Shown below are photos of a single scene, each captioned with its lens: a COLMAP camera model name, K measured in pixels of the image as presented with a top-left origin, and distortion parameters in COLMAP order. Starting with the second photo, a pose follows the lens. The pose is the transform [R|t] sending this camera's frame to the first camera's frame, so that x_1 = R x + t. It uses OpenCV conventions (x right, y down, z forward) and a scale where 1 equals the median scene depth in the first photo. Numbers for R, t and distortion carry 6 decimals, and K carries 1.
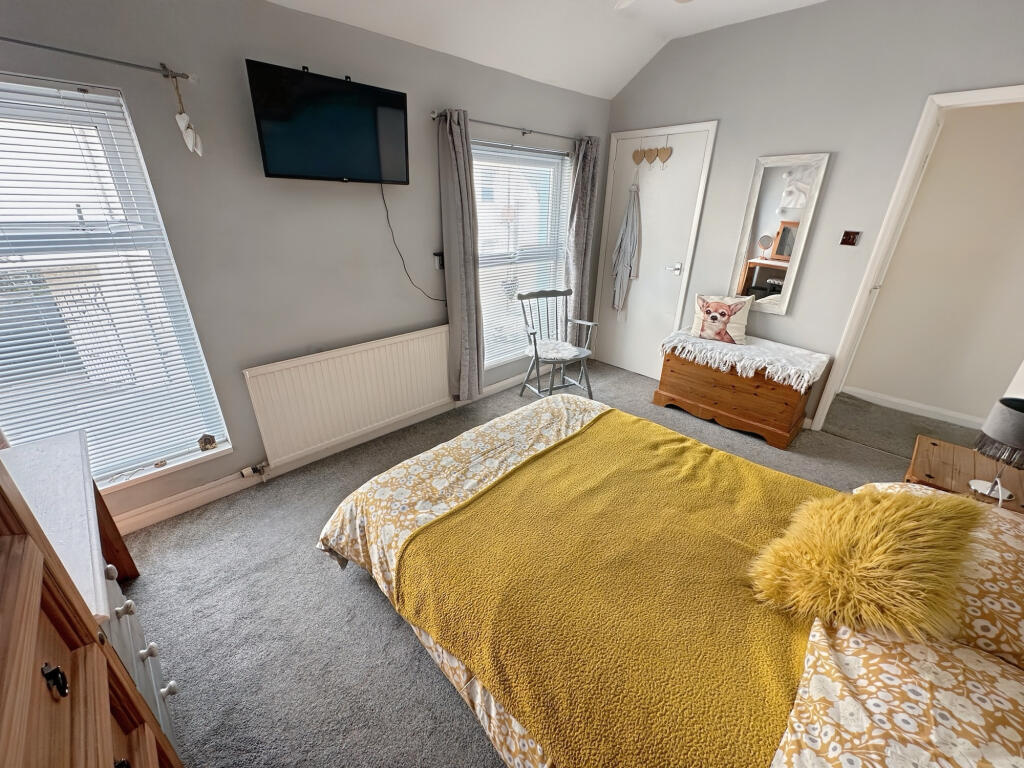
lens RADIAL K [[407.5, 0, 512.5], [0, 407.5, 382.0], [0, 0, 1]] dist [0.001884, -0.000070]
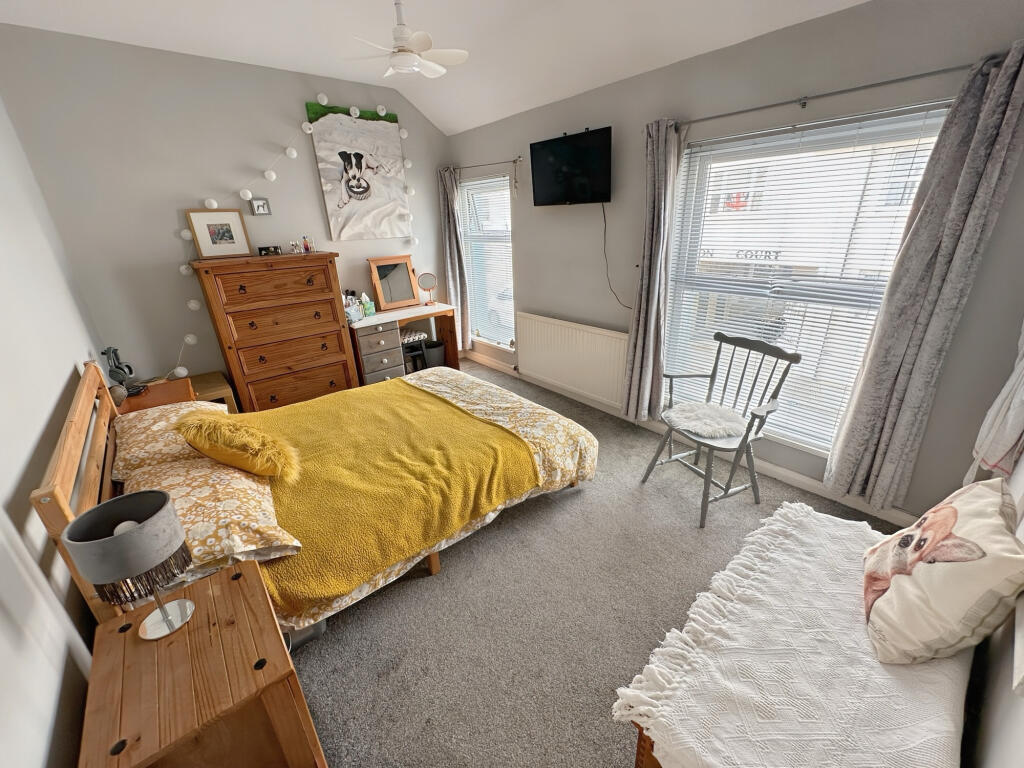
lens RADIAL K [[407.5, 0, 515.2], [0, 407.5, 384.0], [0, 0, 1]] dist [0.001884, -0.000070]
pose [[-0.066436, 0.352959, -0.933277, 1.115134], [-0.381984, 0.855091, 0.350581, -0.371321], [0.921778, 0.379788, 0.078016, 0.925391]]
